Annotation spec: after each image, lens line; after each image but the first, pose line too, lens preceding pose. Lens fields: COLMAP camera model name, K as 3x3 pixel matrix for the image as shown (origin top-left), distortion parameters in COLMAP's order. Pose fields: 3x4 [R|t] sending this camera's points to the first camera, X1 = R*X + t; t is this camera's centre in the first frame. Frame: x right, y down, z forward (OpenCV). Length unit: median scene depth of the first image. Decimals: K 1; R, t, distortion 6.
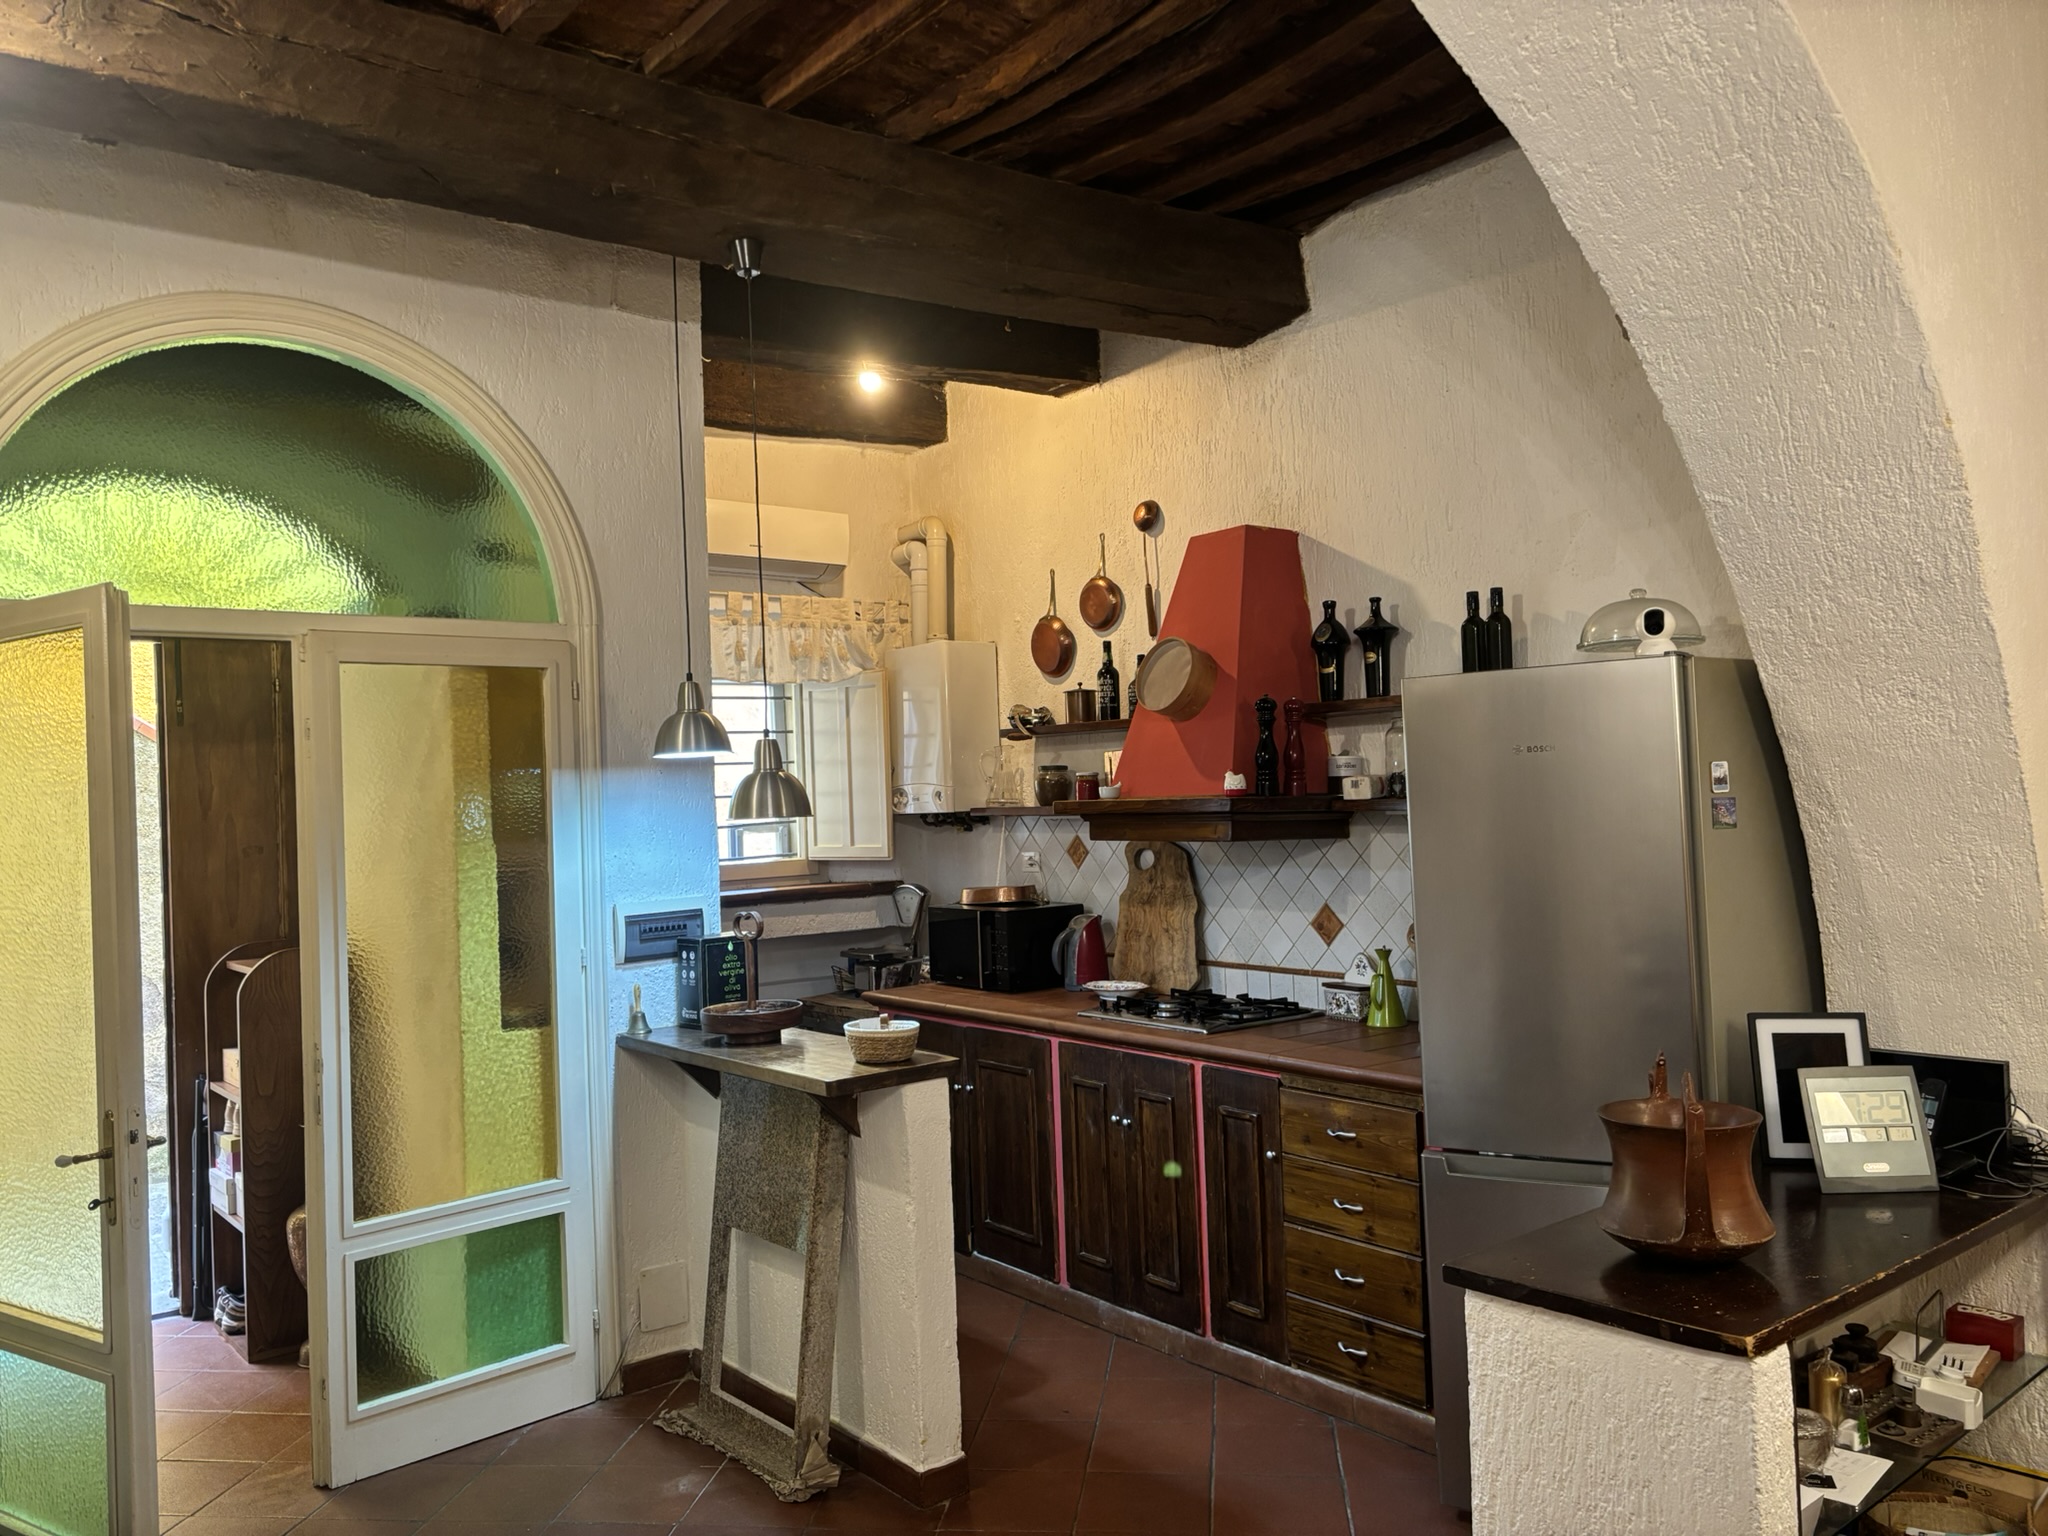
lens RADIAL K [[1524.0, 0, 1011.7], [0, 1524.0, 772.0], [0, 0, 1]] dist [0.070079, -0.084698]
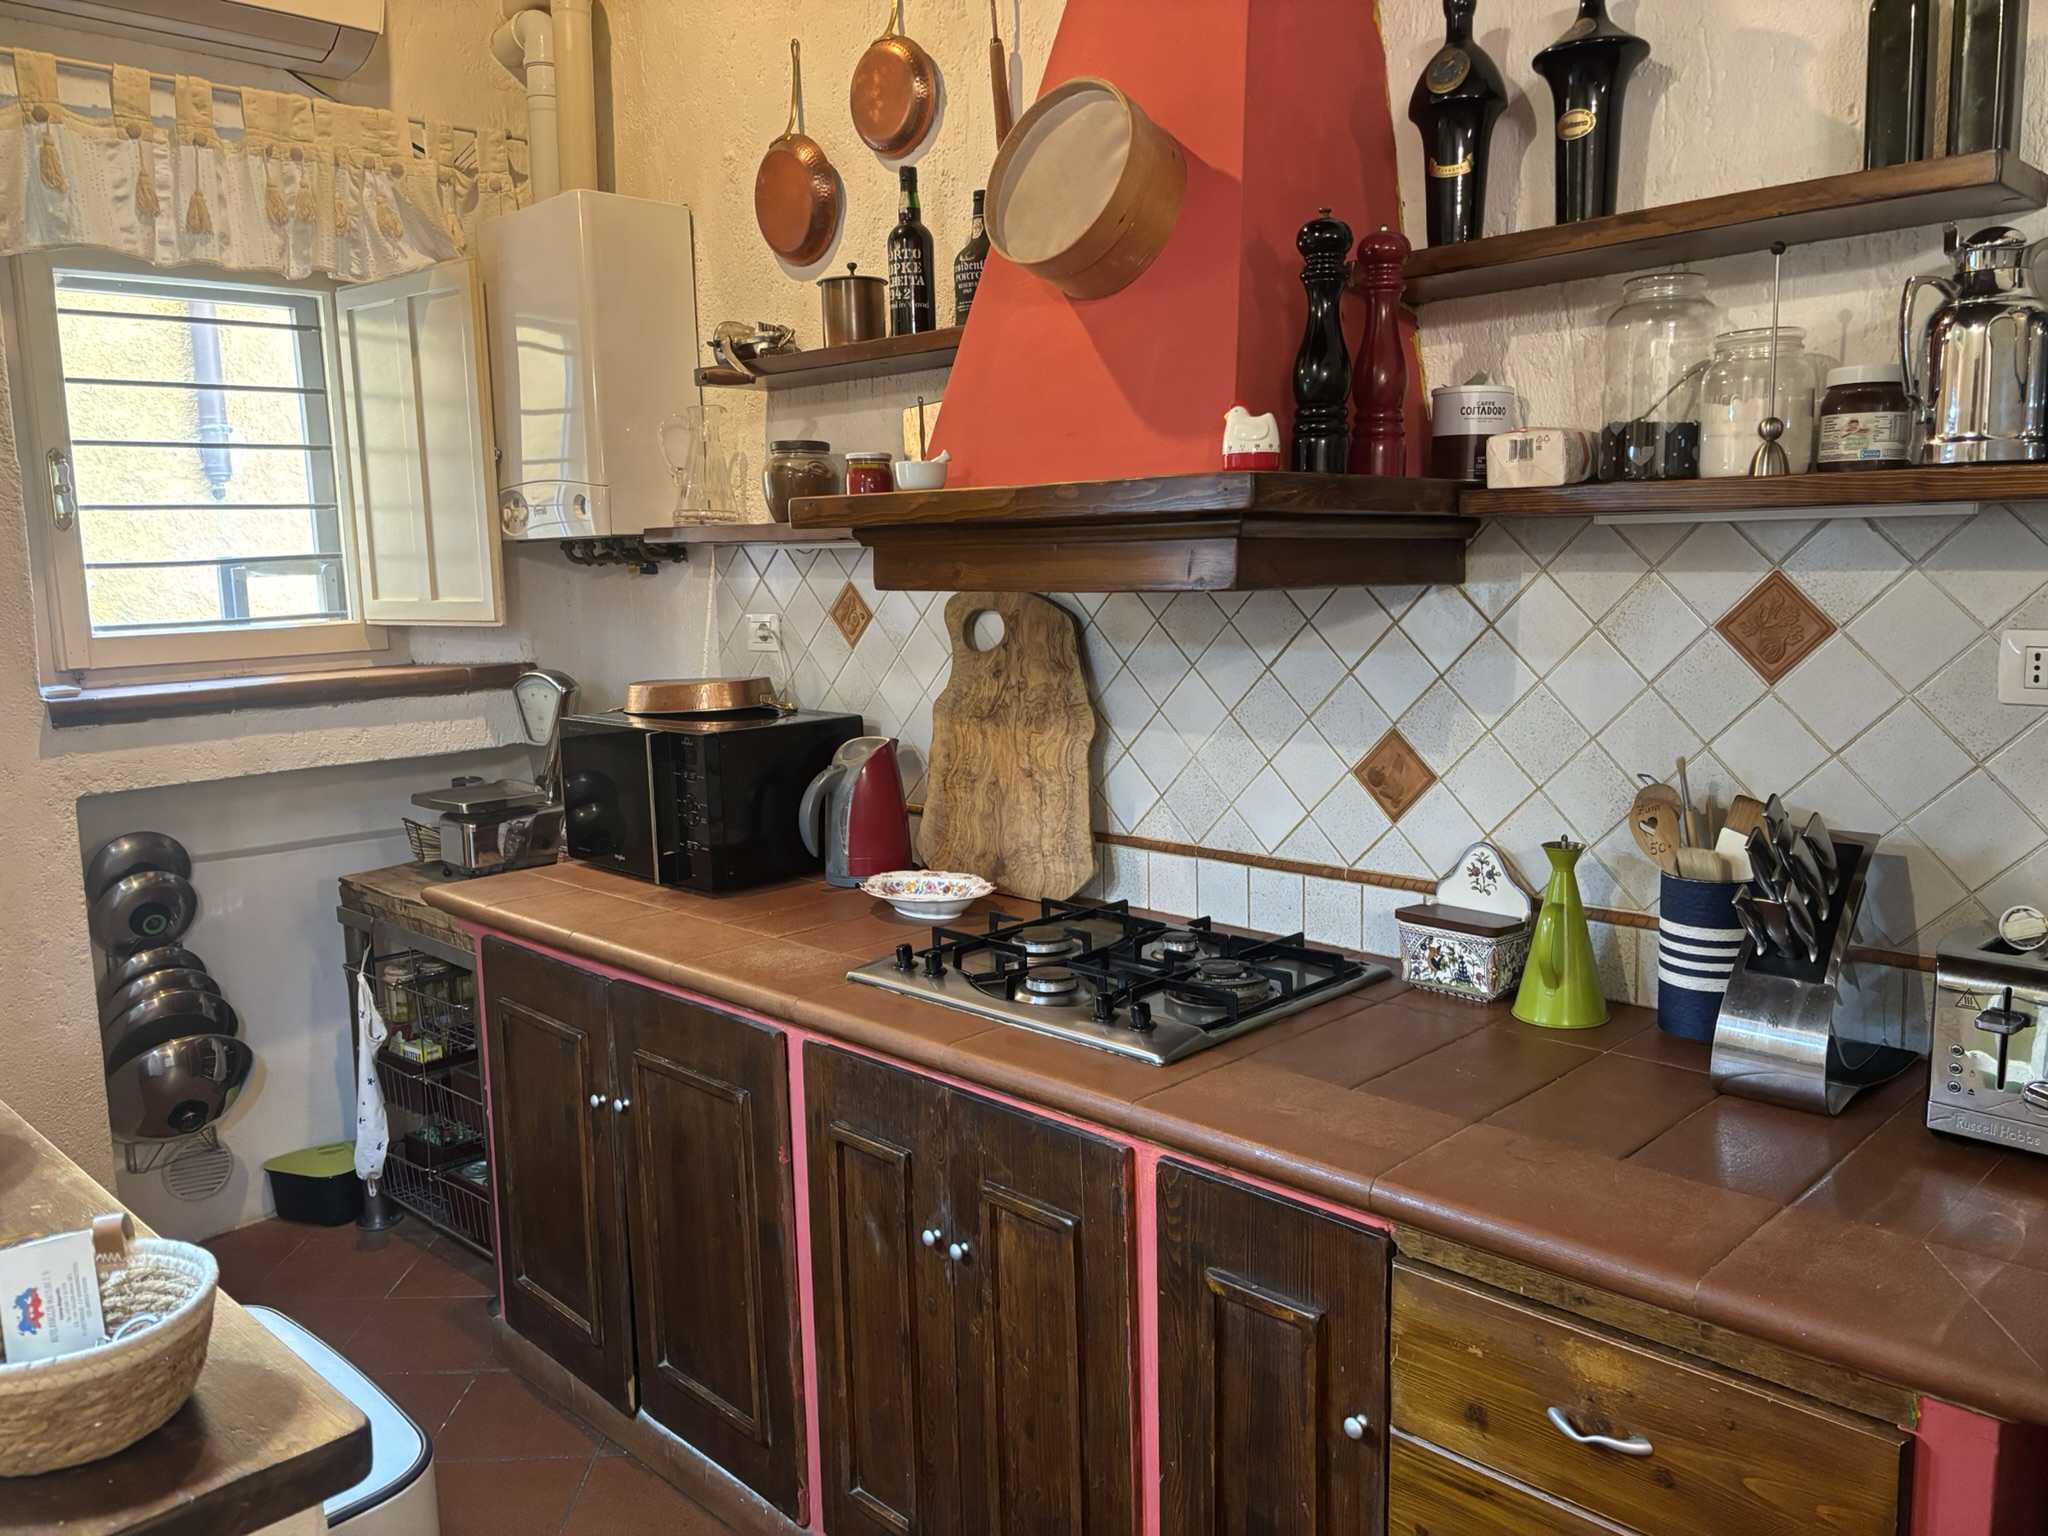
lens RADIAL K [[1521.5, 0, 1028.5], [0, 1521.5, 763.2], [0, 0, 1]] dist [0.064853, -0.095093]
pose [[0.988789, -0.010363, 0.148957, 0.031992], [-0.012136, 0.988711, 0.149343, 0.030999], [-0.148823, -0.149476, 0.977501, 0.599780]]
